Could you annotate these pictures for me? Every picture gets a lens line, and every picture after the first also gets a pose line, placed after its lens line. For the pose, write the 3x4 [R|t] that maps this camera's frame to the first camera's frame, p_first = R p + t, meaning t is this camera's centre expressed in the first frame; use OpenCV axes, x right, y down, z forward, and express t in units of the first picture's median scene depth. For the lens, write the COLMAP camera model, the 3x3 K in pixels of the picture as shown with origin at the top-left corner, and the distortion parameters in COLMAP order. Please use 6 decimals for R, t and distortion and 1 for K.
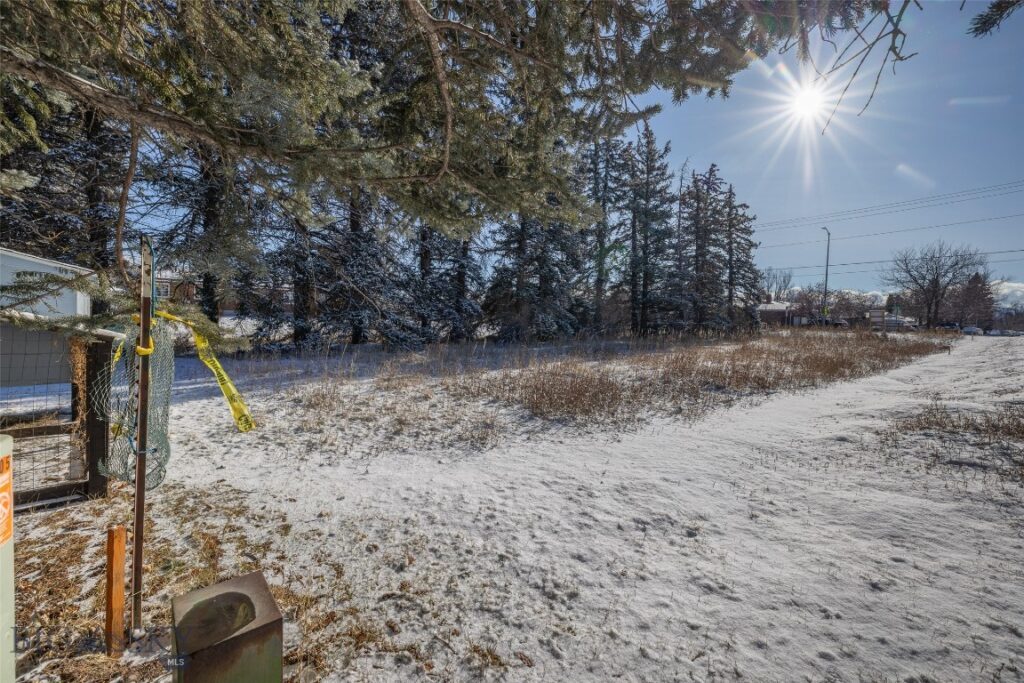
lens RADIAL K [[427.5, 0, 509.6], [0, 427.5, 347.1], [0, 0, 1]] dist [-0.000975, -0.000113]
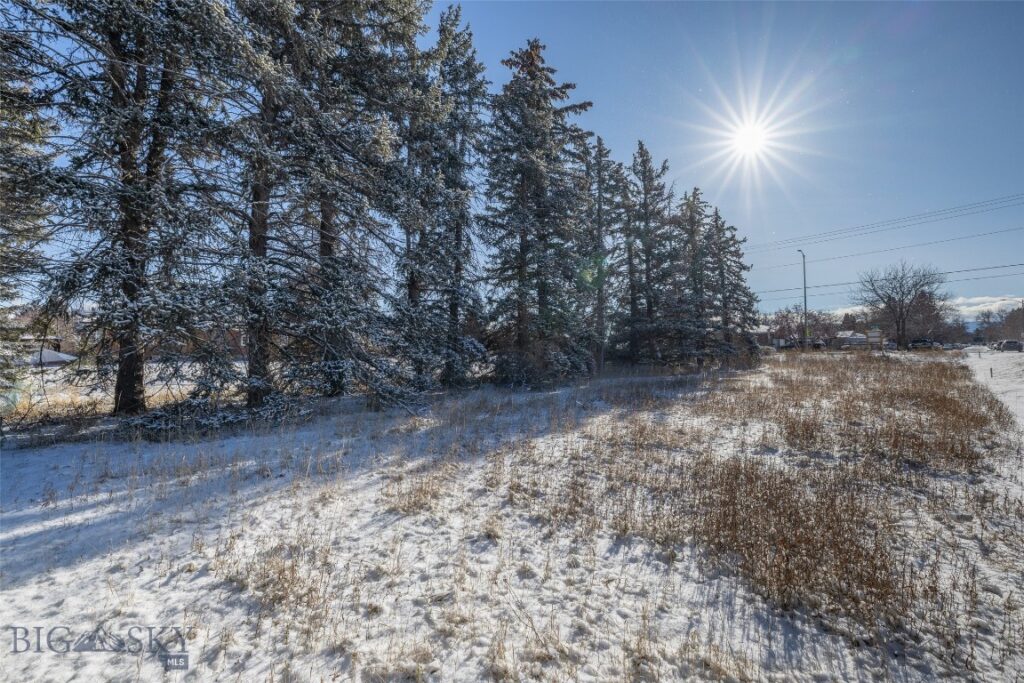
lens RADIAL K [[427.5, 0, 509.6], [0, 427.5, 347.1], [0, 0, 1]] dist [-0.000975, -0.000113]
pose [[0.996579, -0.038958, 0.072891, -0.049318], [0.044103, 0.996546, -0.070365, -0.018670], [-0.069898, 0.073339, 0.994855, 0.109214]]
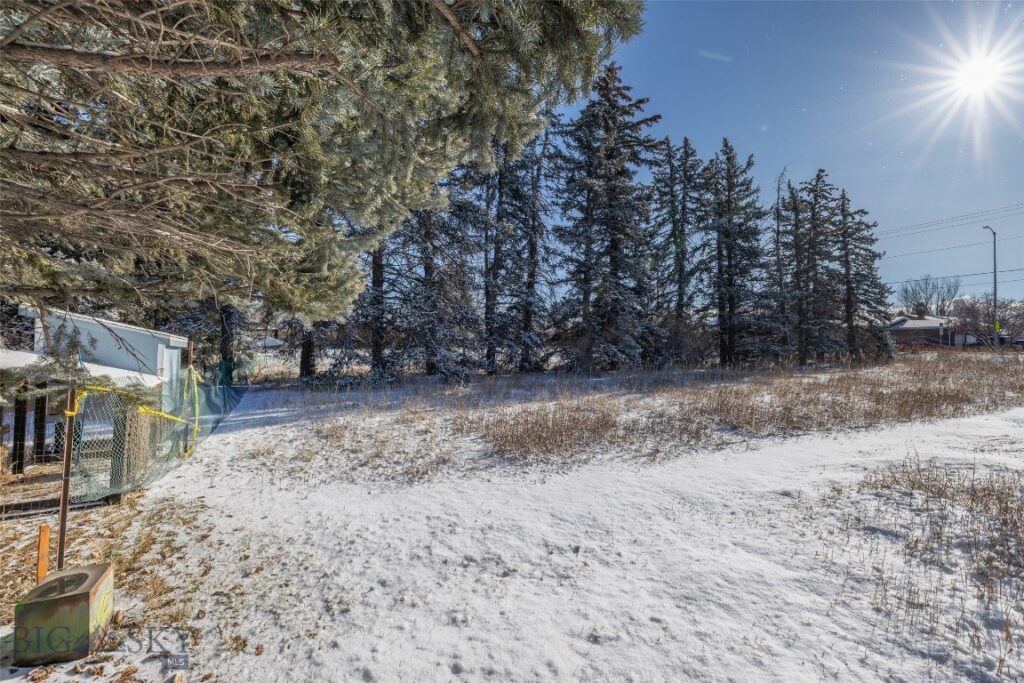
lens RADIAL K [[427.5, 0, 509.6], [0, 427.5, 347.1], [0, 0, 1]] dist [-0.000975, -0.000113]
pose [[0.970208, -0.020803, -0.241379, 0.068825], [0.006491, 0.998181, -0.059935, -0.008051], [0.242187, 0.056583, 0.968578, -0.009811]]
